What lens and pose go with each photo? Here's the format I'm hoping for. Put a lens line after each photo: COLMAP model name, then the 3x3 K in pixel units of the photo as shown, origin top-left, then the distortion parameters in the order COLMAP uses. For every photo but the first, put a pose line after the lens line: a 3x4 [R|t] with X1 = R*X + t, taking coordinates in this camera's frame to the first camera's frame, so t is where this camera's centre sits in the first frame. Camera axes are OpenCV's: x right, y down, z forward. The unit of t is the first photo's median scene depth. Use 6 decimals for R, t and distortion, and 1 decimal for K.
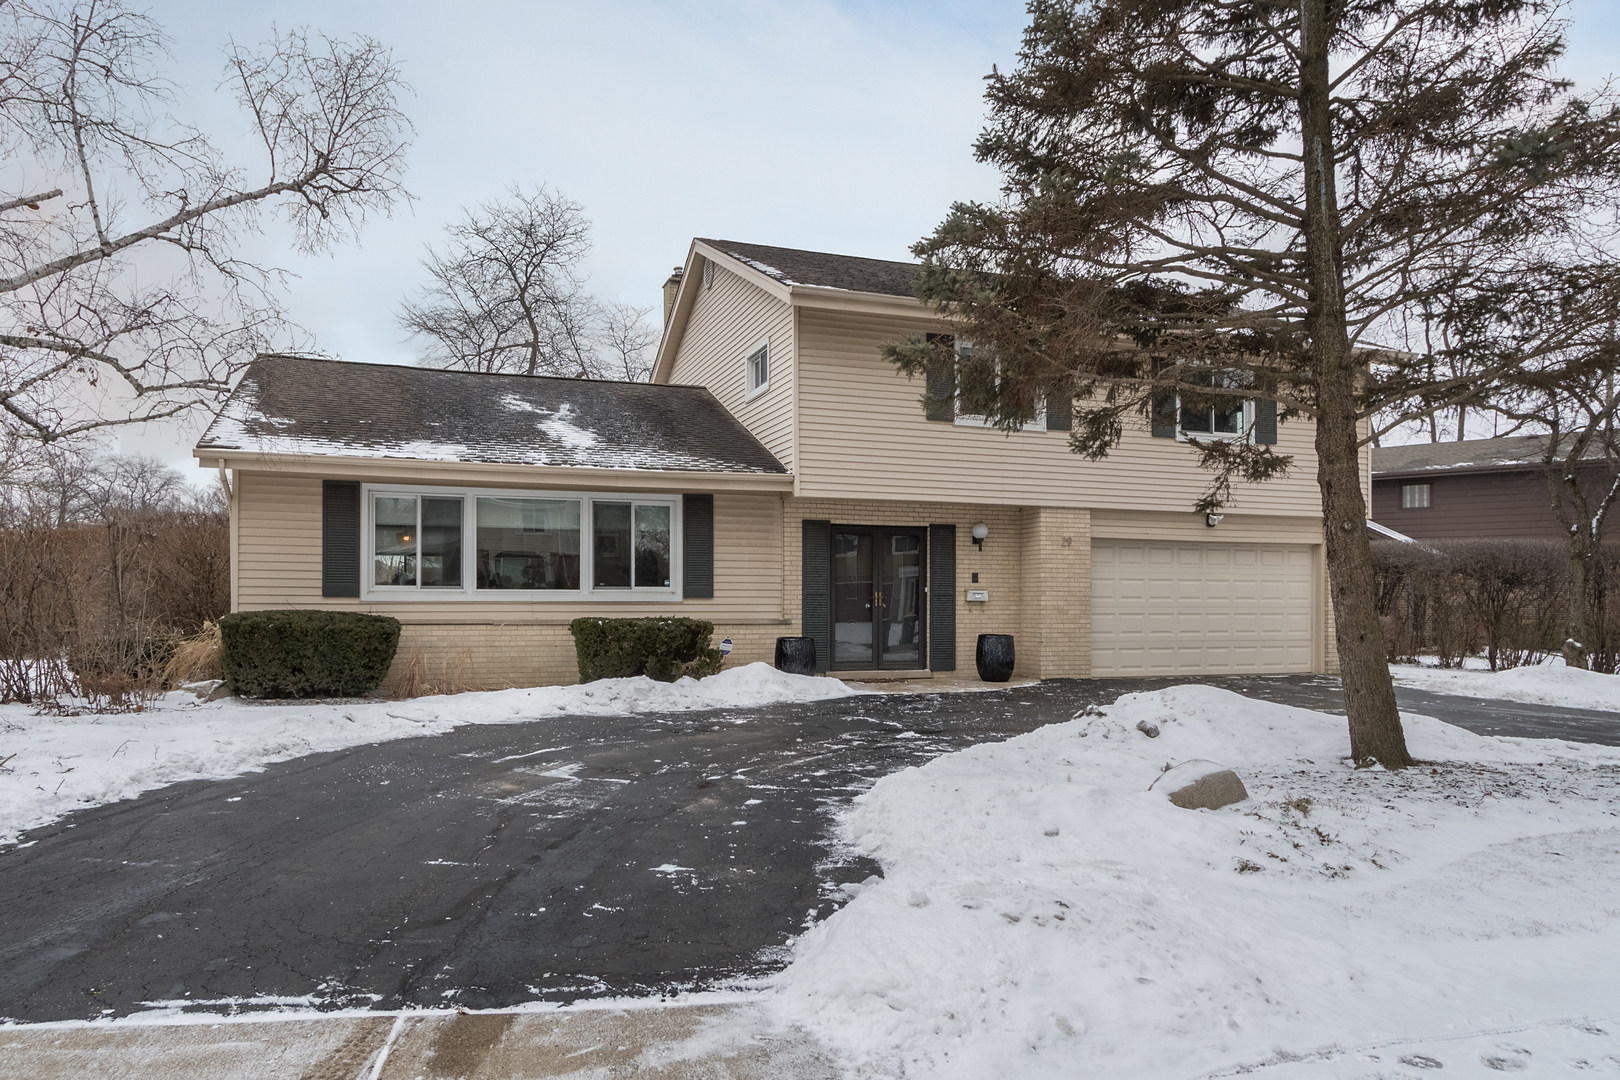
lens RADIAL K [[915.3, 0, 810.0], [0, 915.3, 540.0], [0, 0, 1]] dist [0.006260, -0.000285]
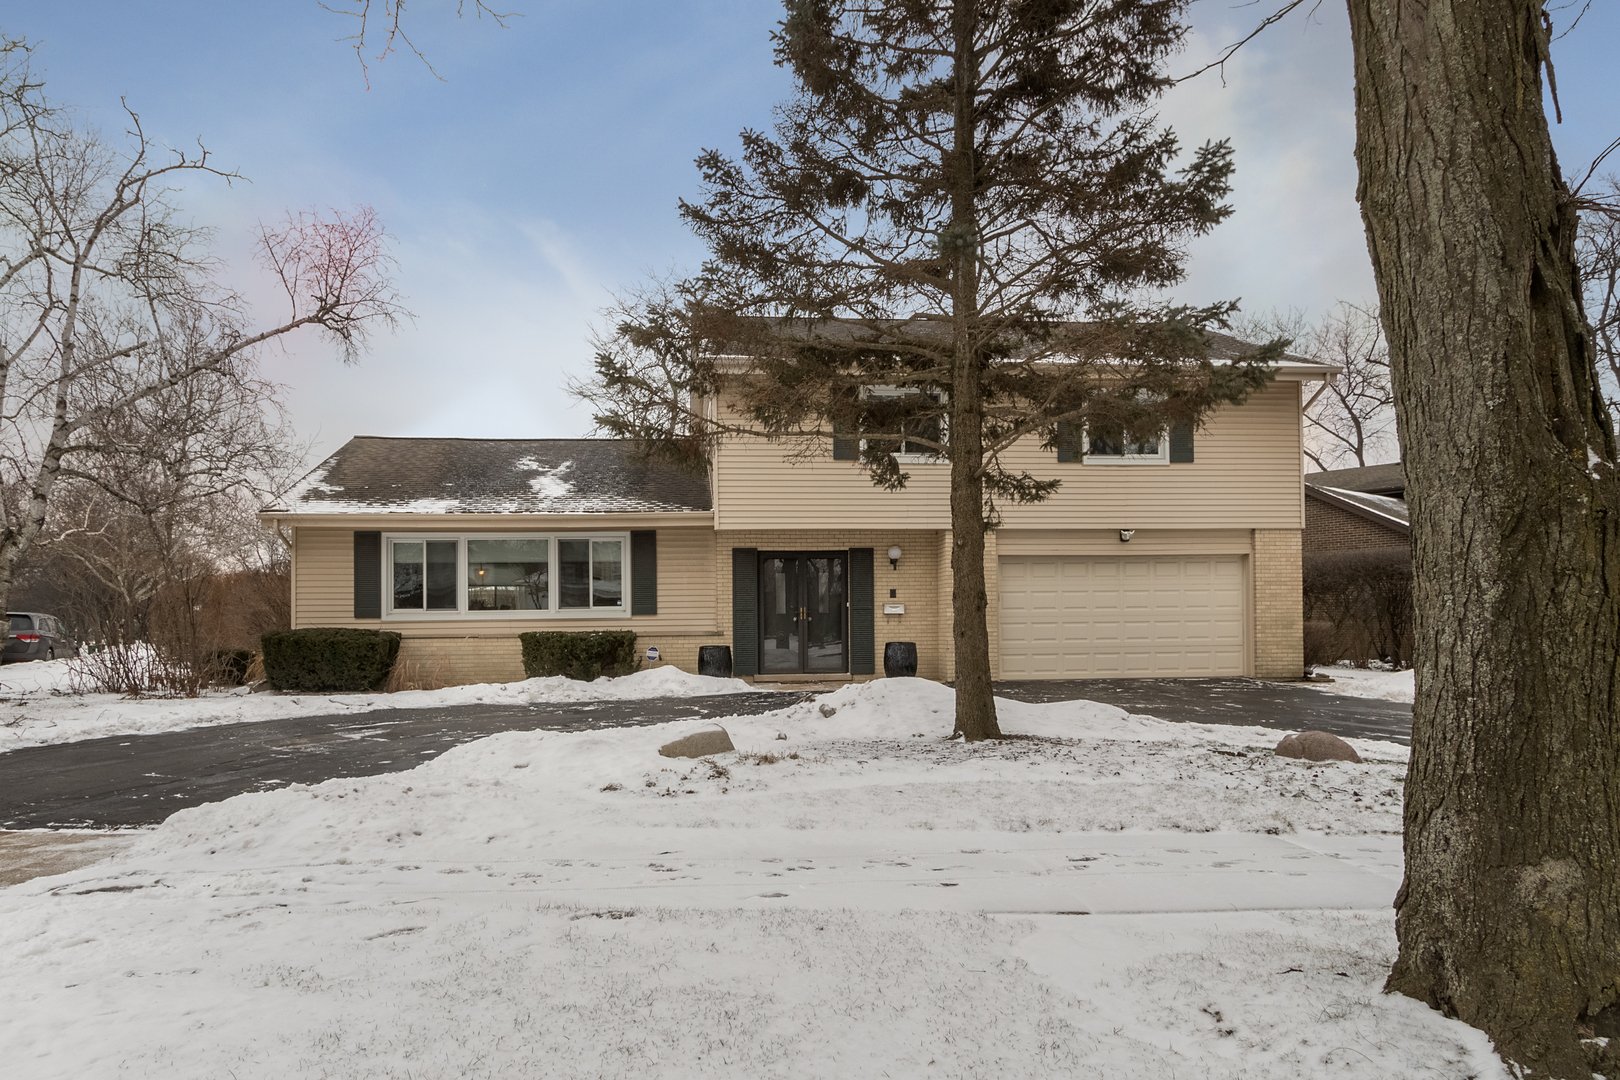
lens RADIAL K [[847.0, 0, 809.6], [0, 847.0, 553.3], [0, 0, 1]] dist [0.001394, 0.001367]
pose [[0.979008, -0.032243, -0.201254, 0.342402], [0.029341, 0.999418, -0.017385, 0.007324], [0.201697, 0.011115, 0.979385, -0.076459]]
